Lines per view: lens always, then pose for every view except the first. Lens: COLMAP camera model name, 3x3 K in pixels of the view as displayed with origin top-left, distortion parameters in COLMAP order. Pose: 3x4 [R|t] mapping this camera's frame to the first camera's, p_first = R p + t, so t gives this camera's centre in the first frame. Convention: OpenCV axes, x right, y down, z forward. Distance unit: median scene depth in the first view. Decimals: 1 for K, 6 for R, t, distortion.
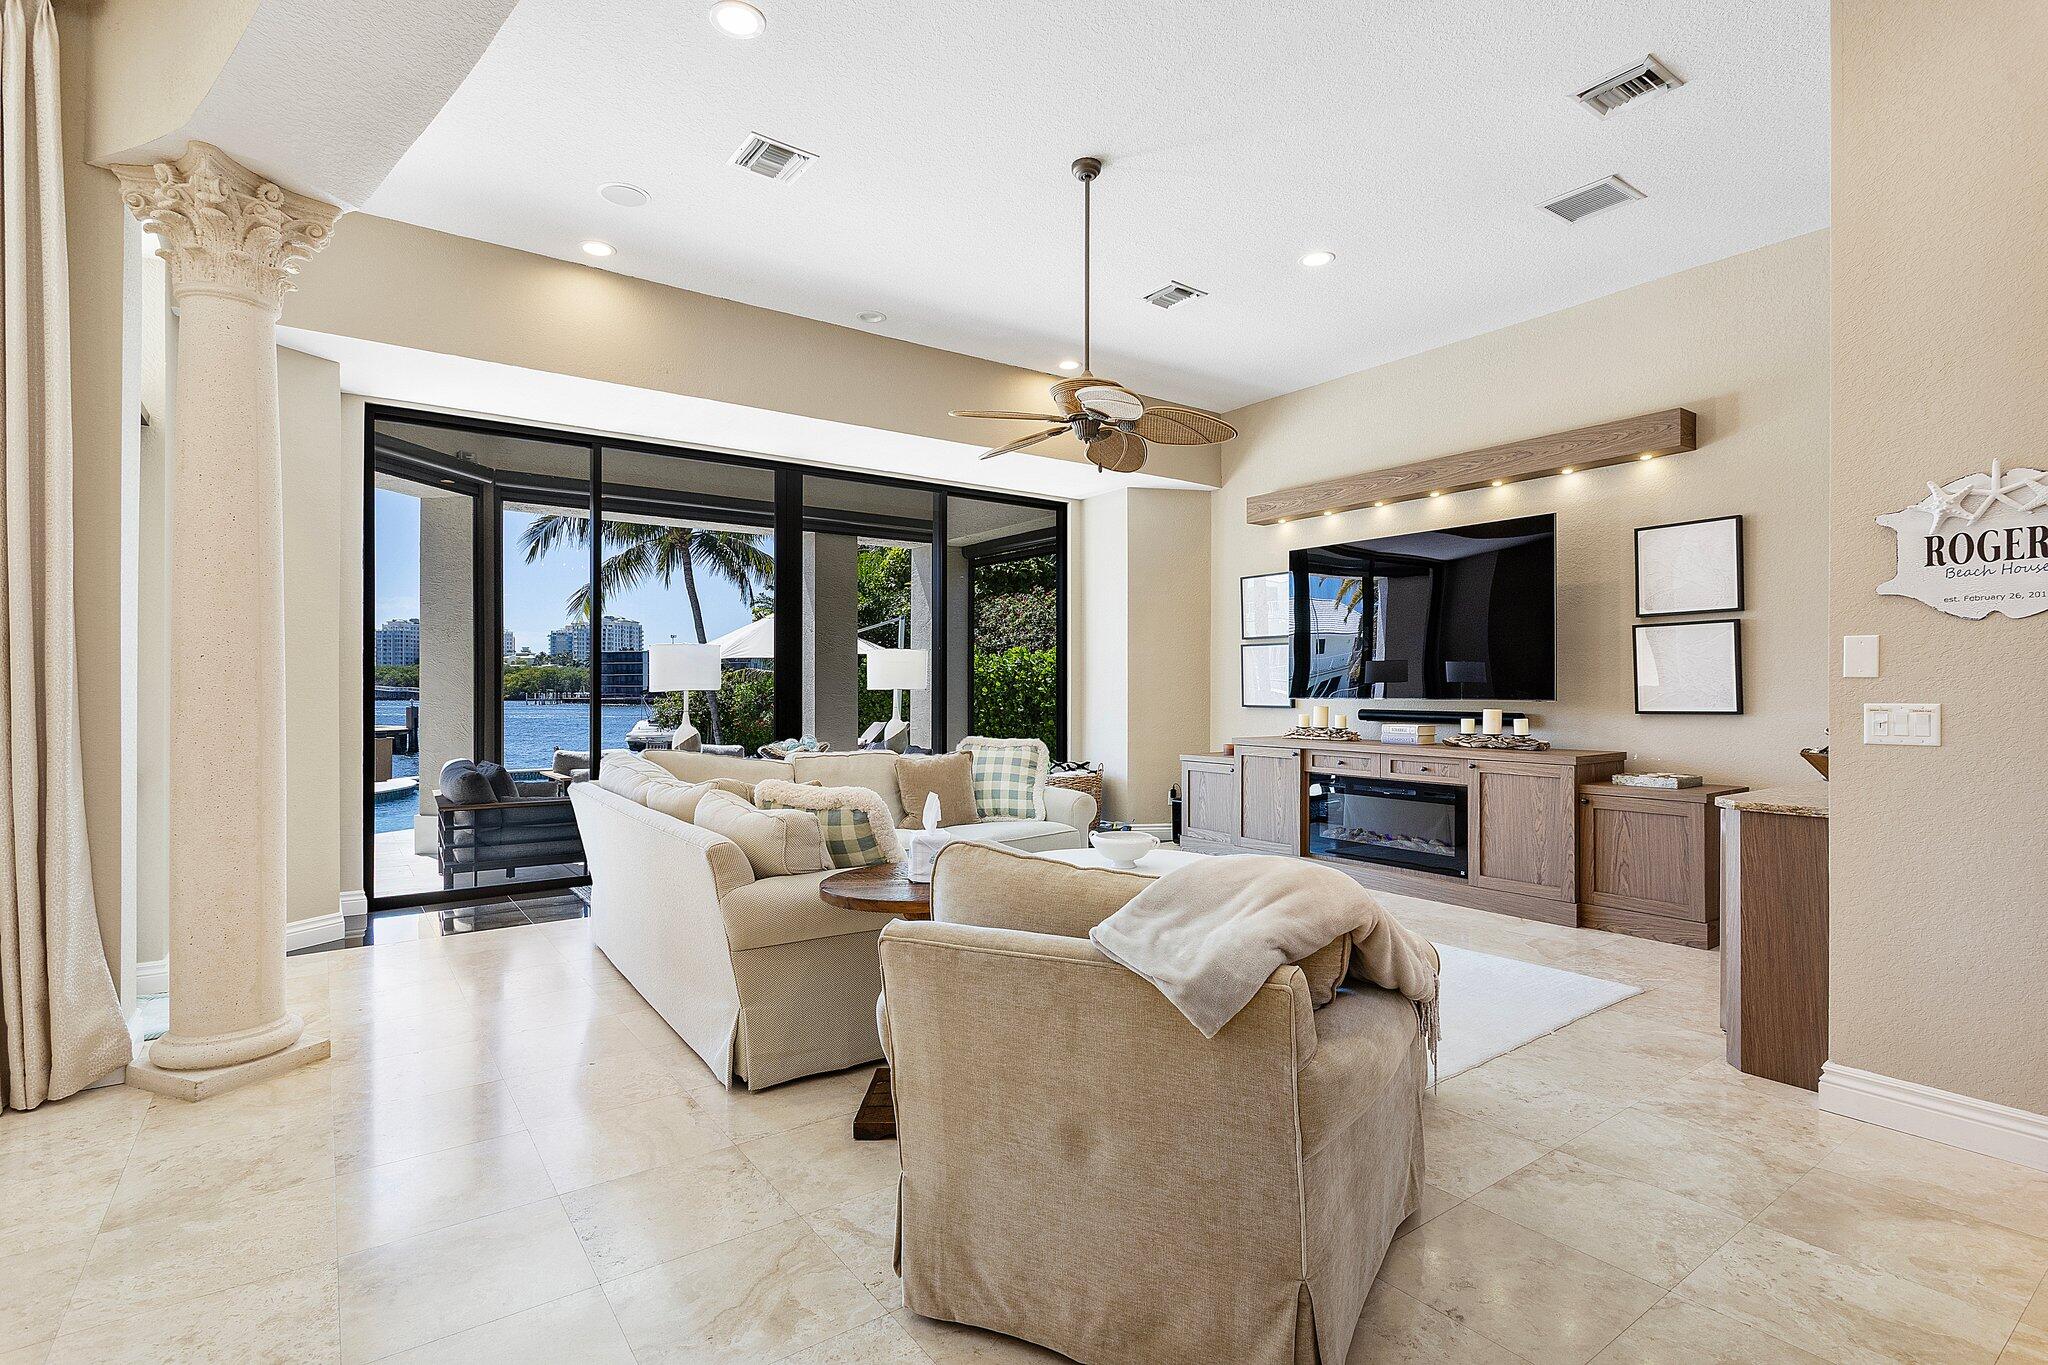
lens RADIAL K [[986.2, 0, 1018.7], [0, 986.2, 689.3], [0, 0, 1]] dist [-0.009360, 0.004376]
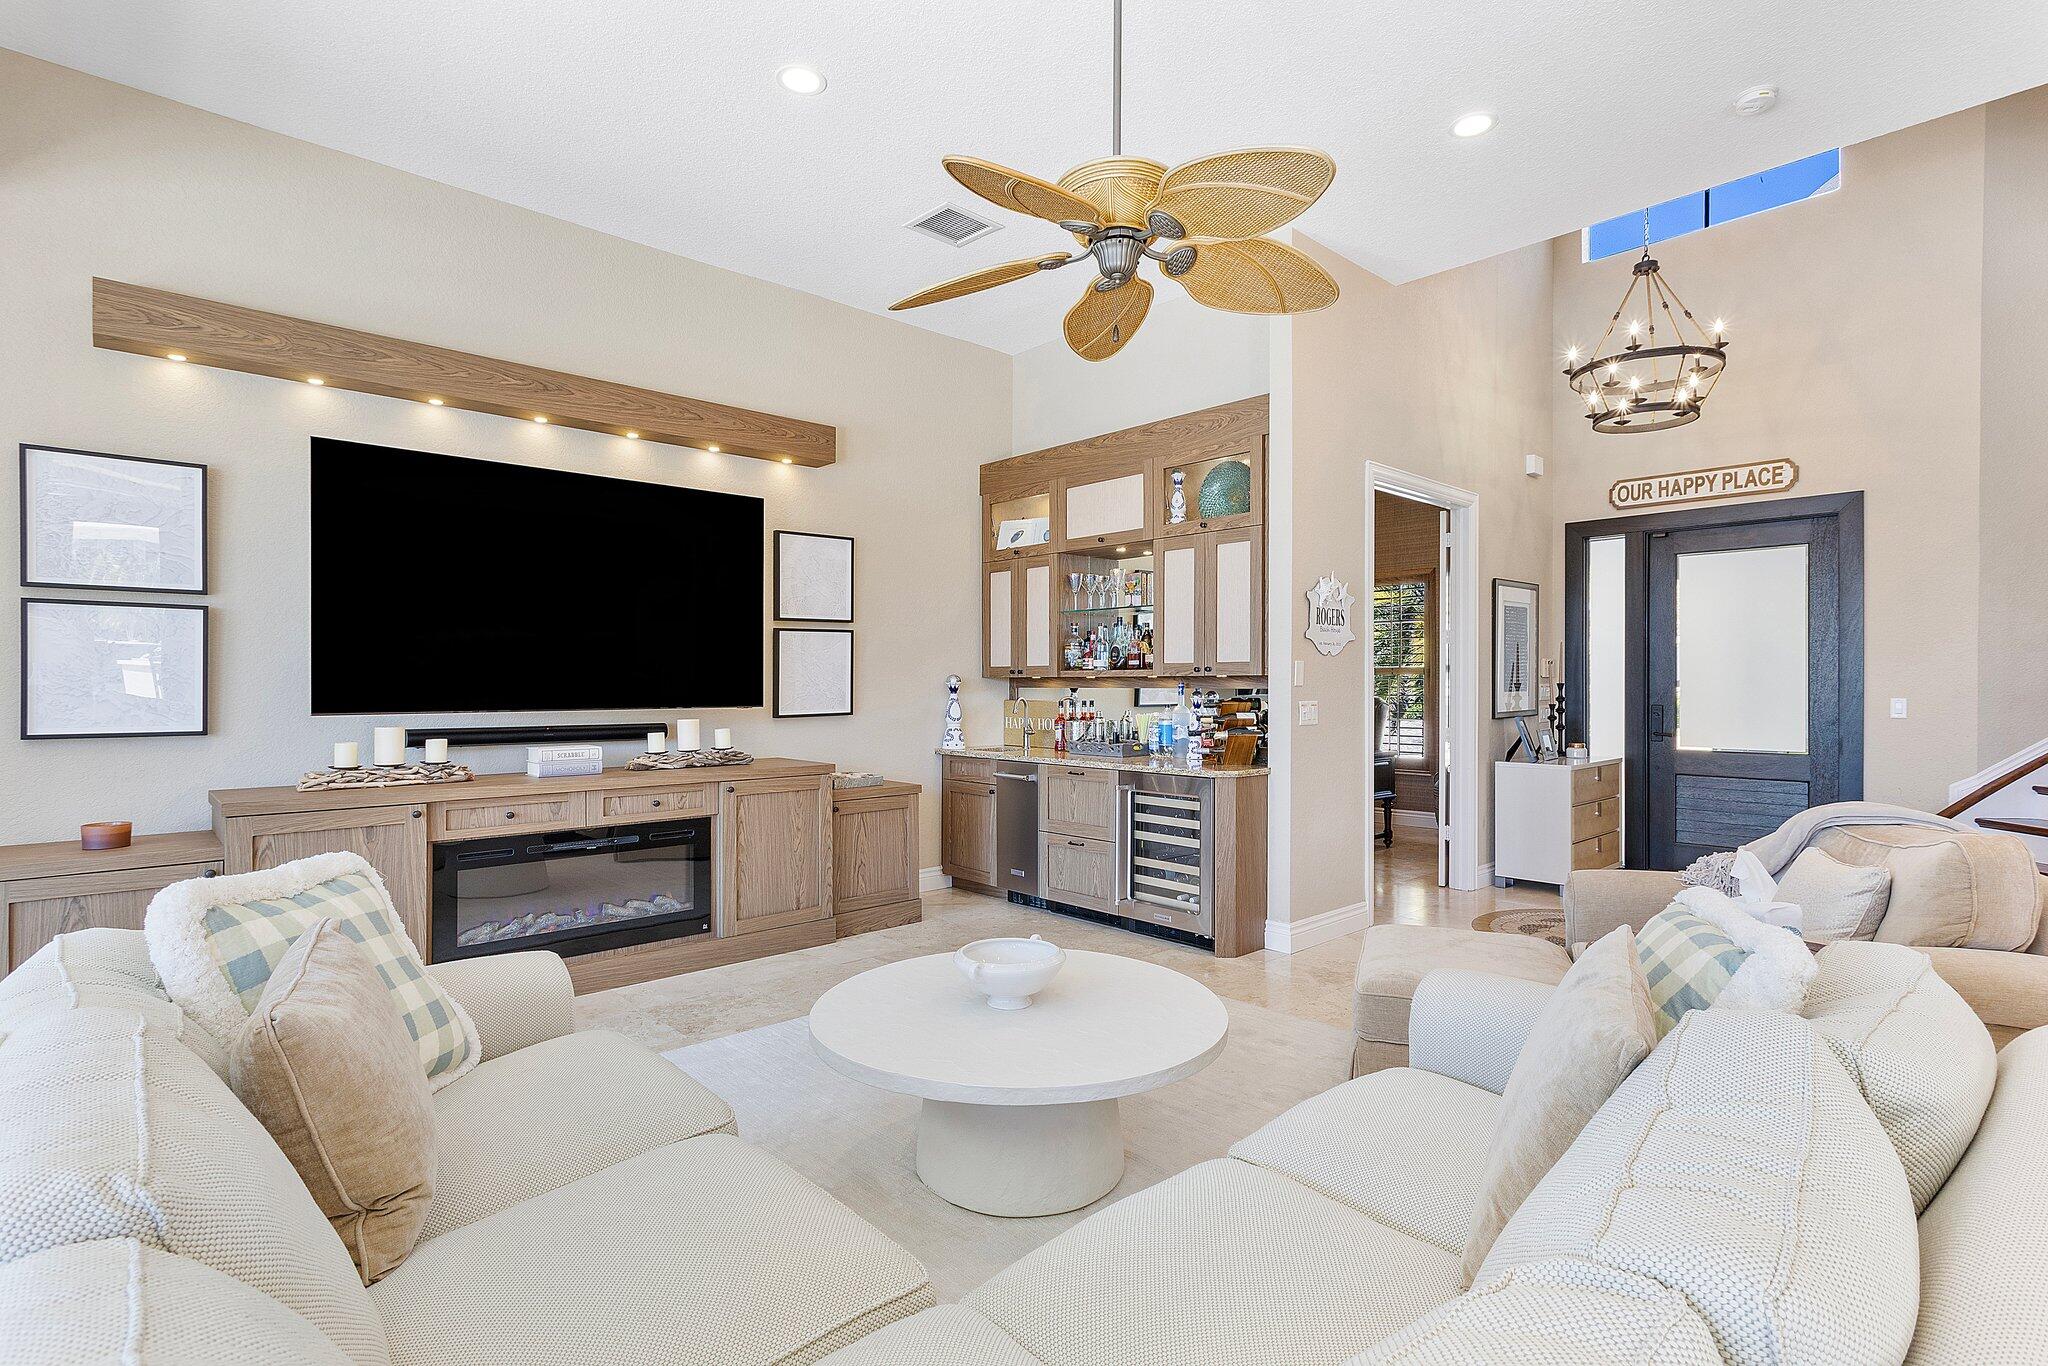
lens RADIAL K [[986.2, 0, 1040.2], [0, 986.2, 682.2], [0, 0, 1]] dist [-0.009360, 0.004376]
pose [[-0.144581, -0.000277, 0.989493, -0.356189], [0.002008, 0.999998, 0.000574, -0.009722], [-0.989491, 0.002070, -0.144581, 0.804538]]
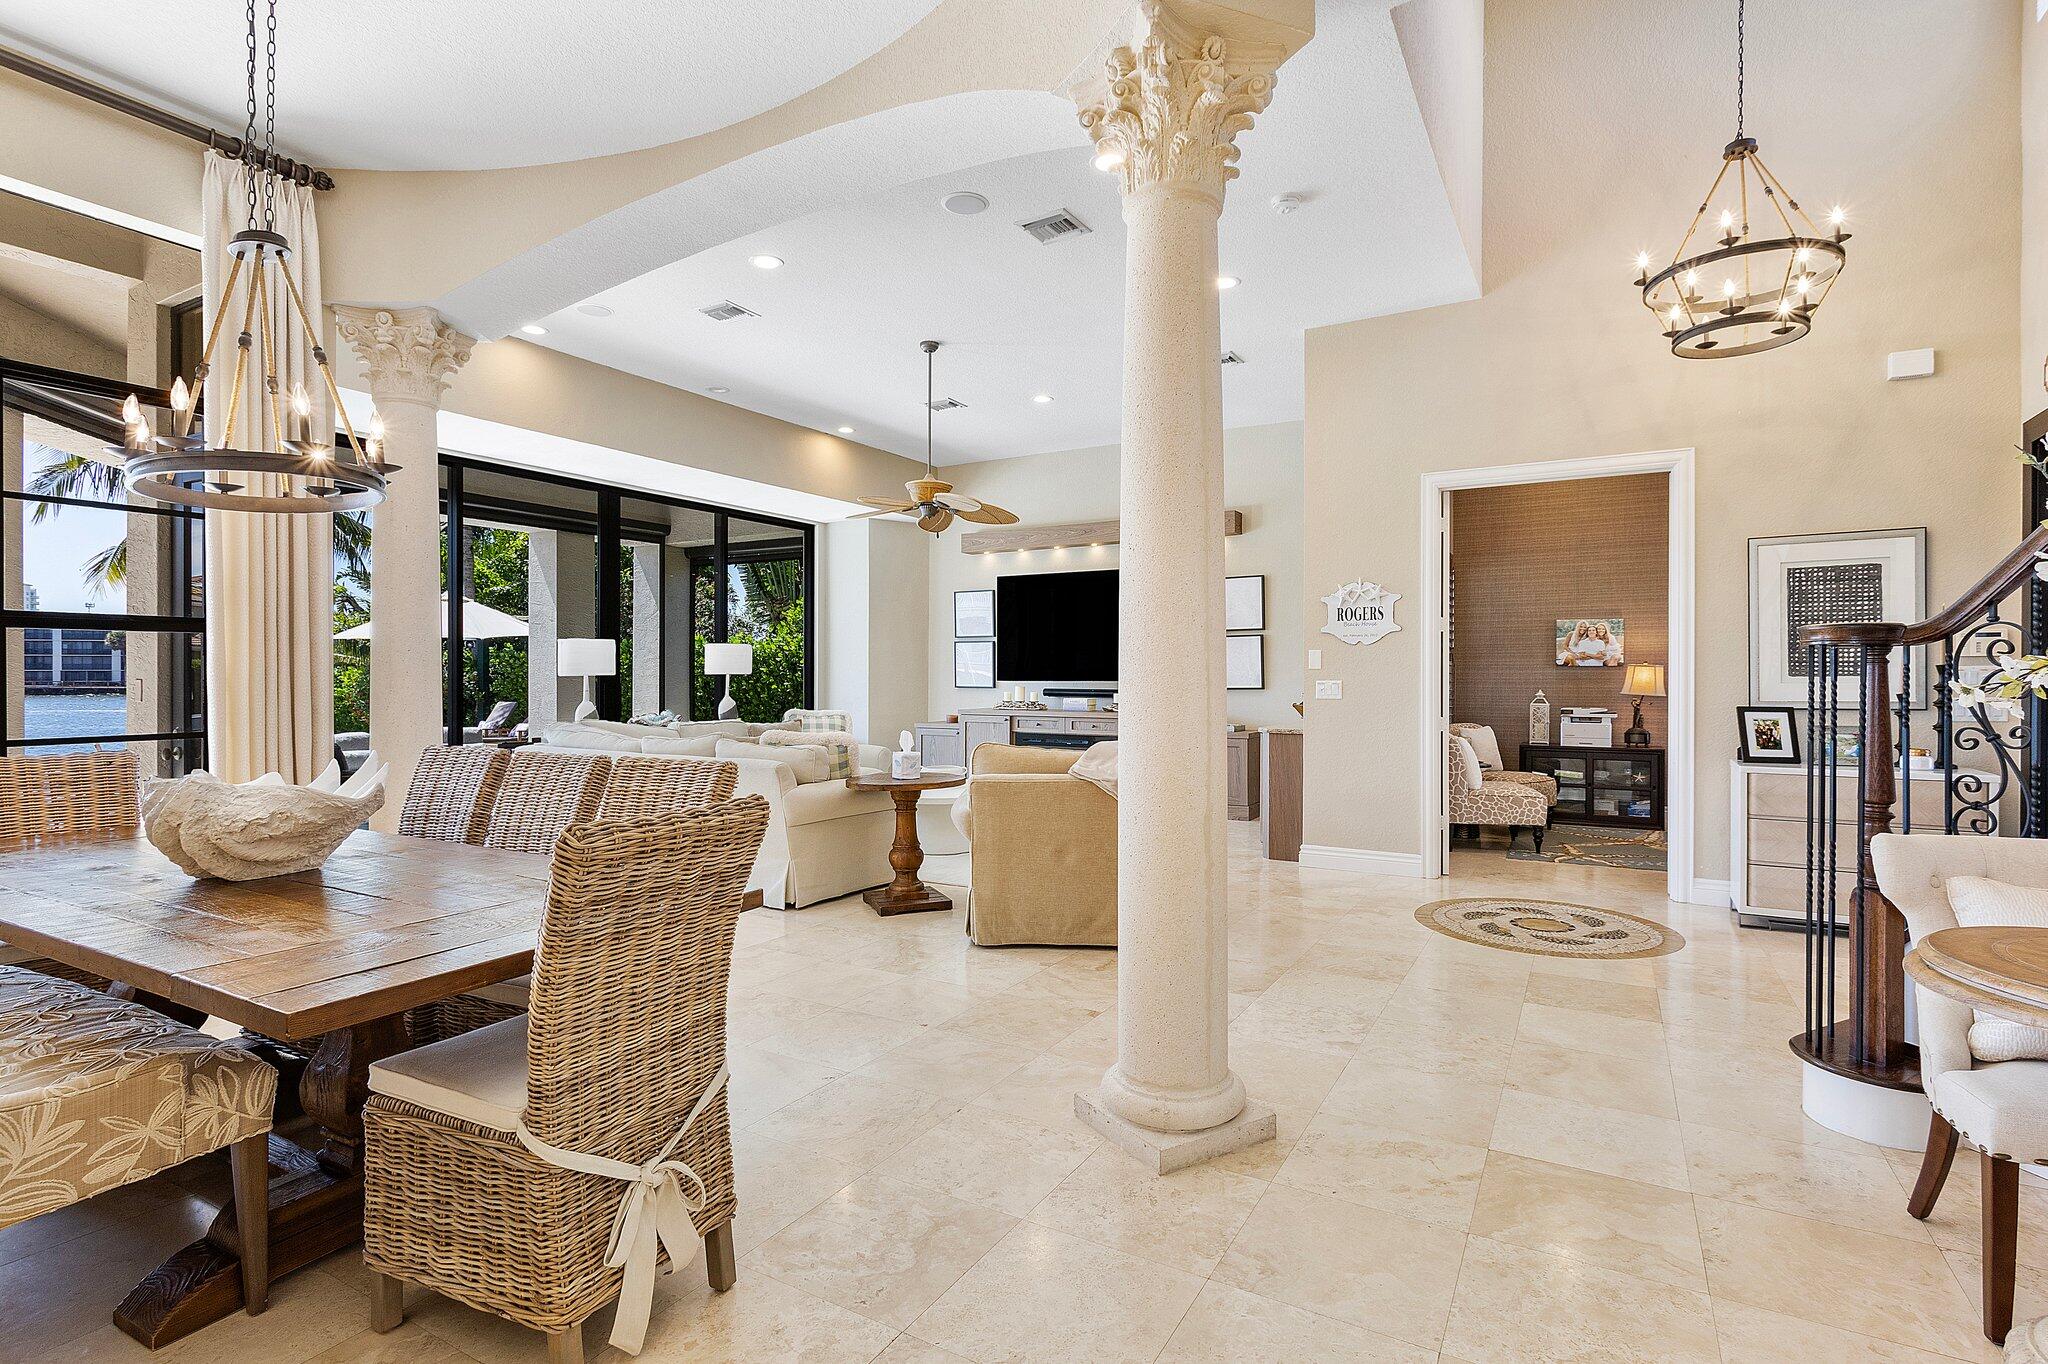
lens RADIAL K [[986.2, 0, 1043.6], [0, 986.2, 673.3], [0, 0, 1]] dist [-0.009360, 0.004376]
pose [[0.910271, 0.002535, 0.414005, -0.288968], [-0.002099, 0.999997, -0.001508, 0.000232], [-0.414008, 0.000504, 0.910273, -0.359942]]
